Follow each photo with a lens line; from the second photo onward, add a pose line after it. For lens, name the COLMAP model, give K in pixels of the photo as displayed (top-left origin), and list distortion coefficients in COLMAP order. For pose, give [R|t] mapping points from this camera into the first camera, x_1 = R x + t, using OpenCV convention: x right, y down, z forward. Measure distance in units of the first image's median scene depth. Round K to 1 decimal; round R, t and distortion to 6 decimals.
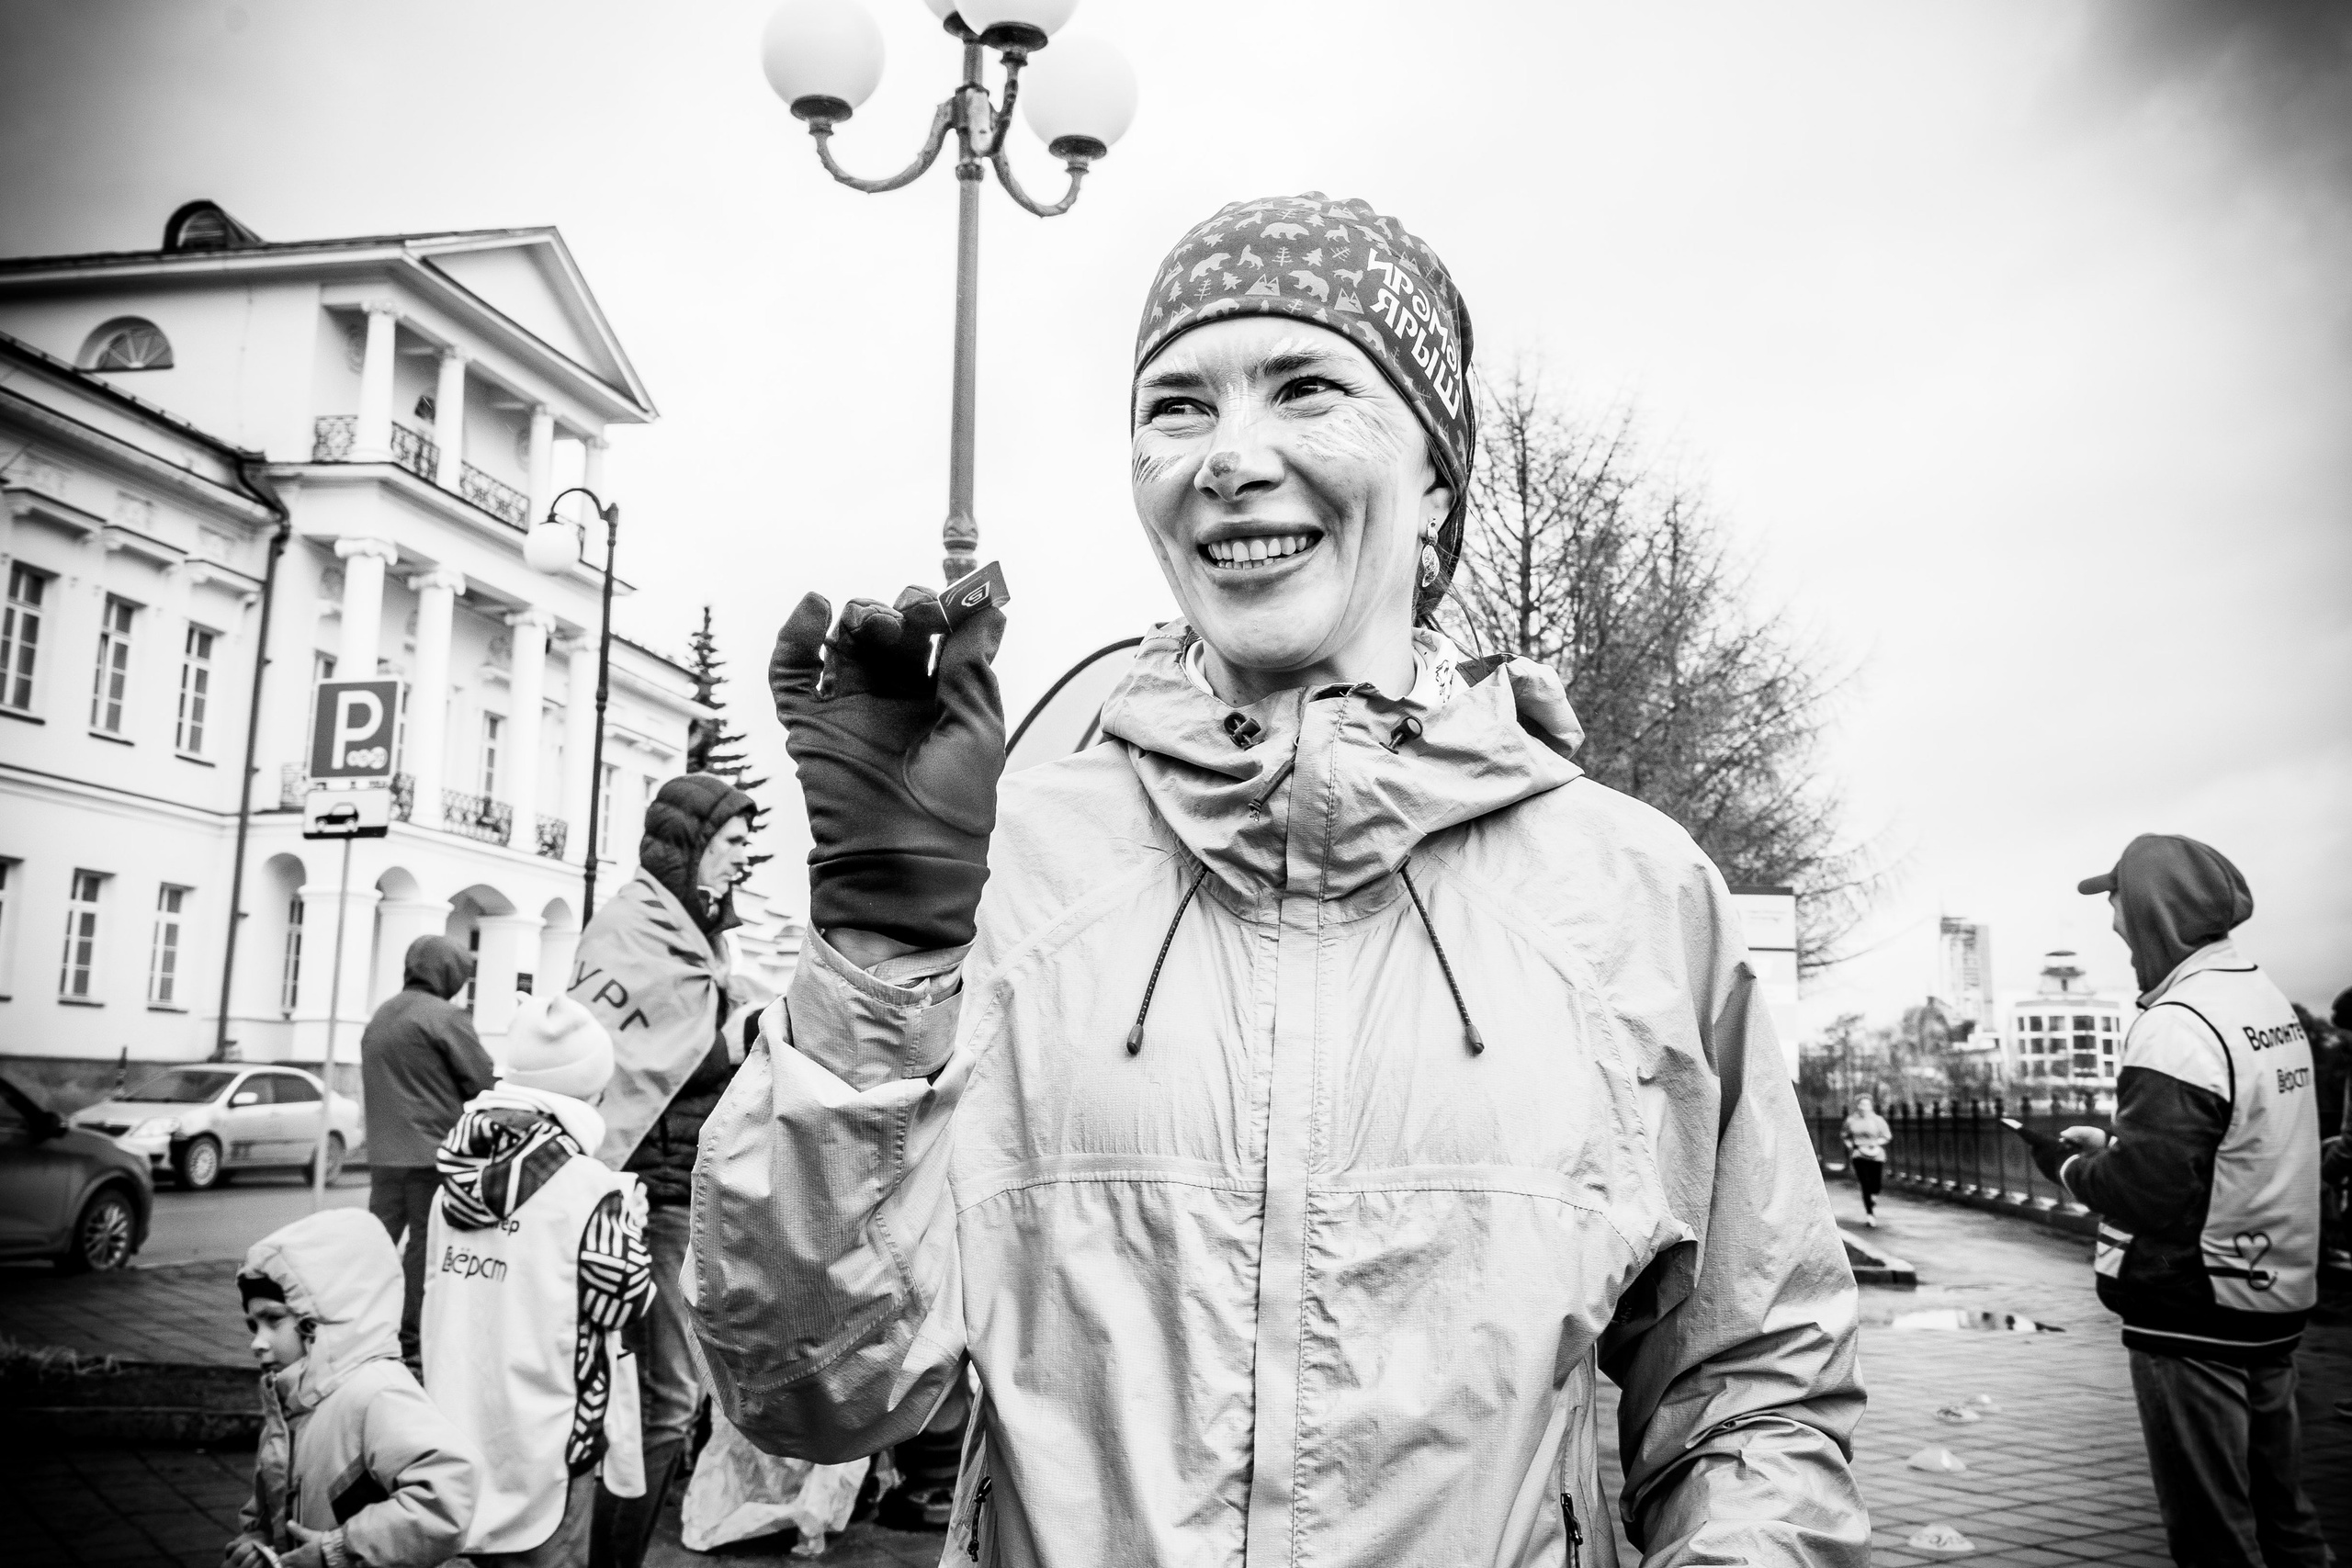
lens RADIAL K [[2269.8, 0, 1240.2], [0, 2269.8, 662.8], [0, 0, 1]] dist [-0.036078, 0.024324]
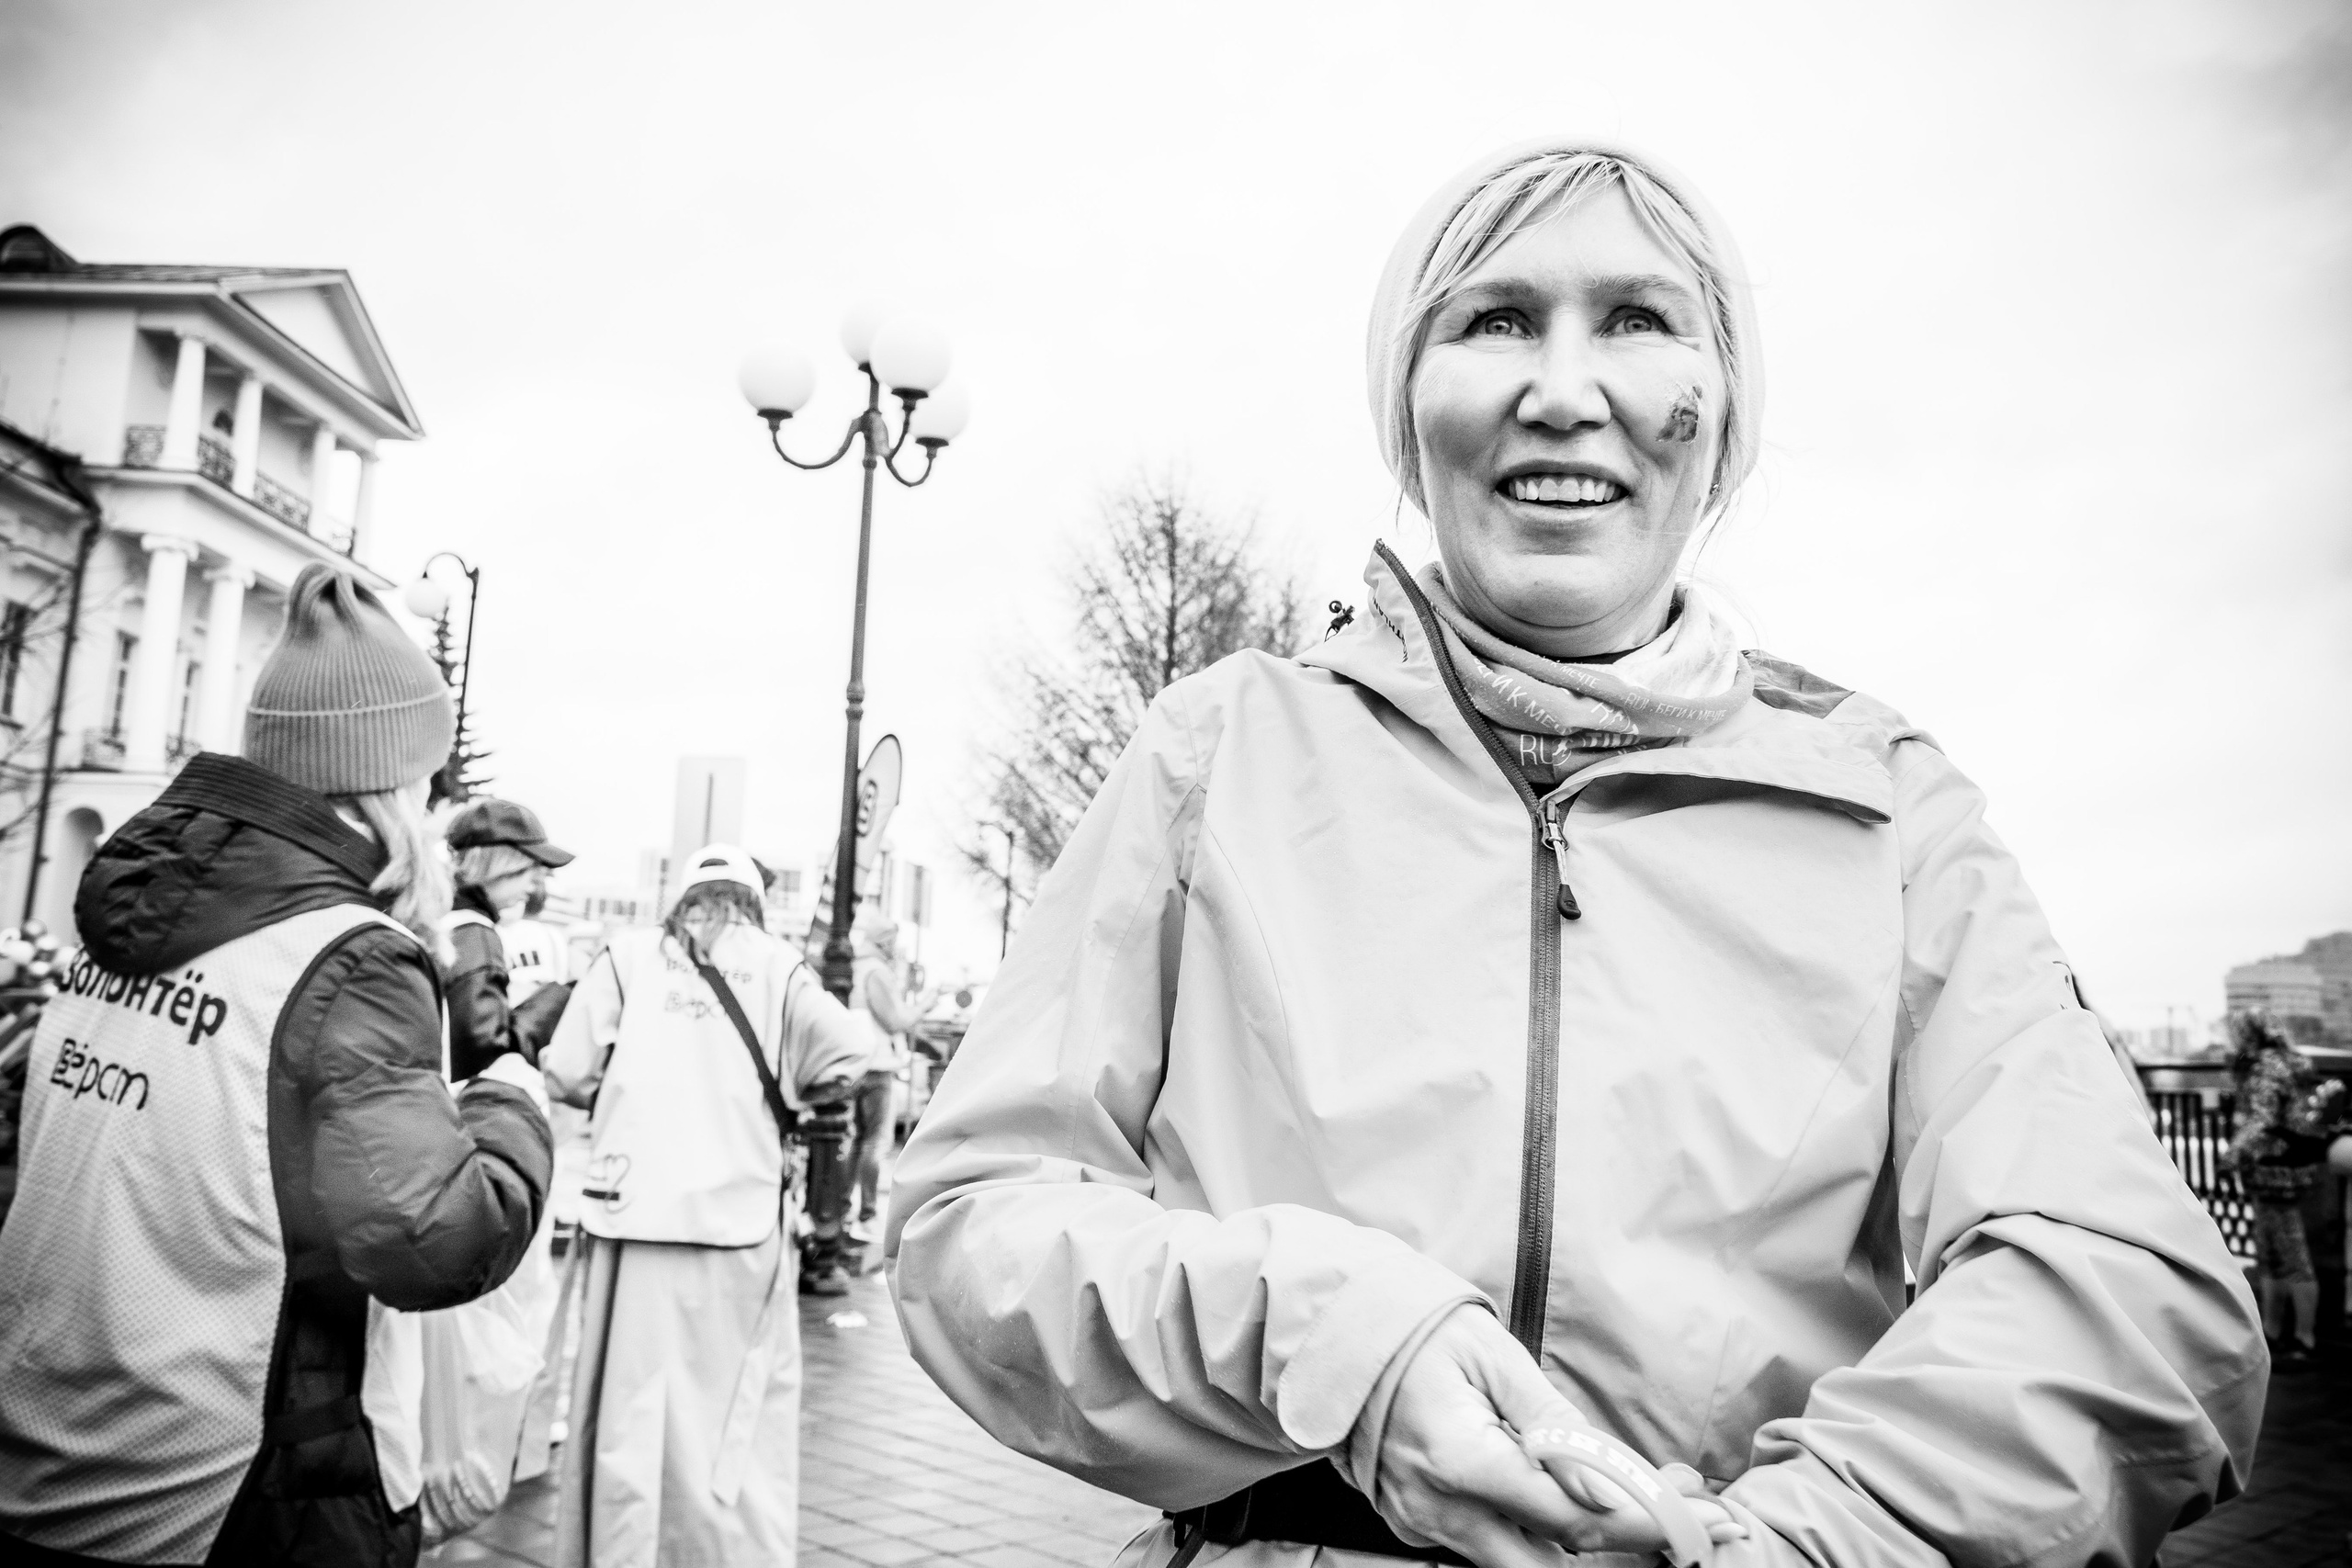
lens RADIAL K [[2269.8, 0, 1240.2], [0, 2269.8, 662.8], [0, 0, 1]] dist [-0.036078, 0.024324]
pose [[0.983667, 0.054428, 0.171570, -0.045433], [-0.058221, 0.998156, 0.017149, -0.041764], [-0.170321, -0.026858, 0.985023, -0.221338]]
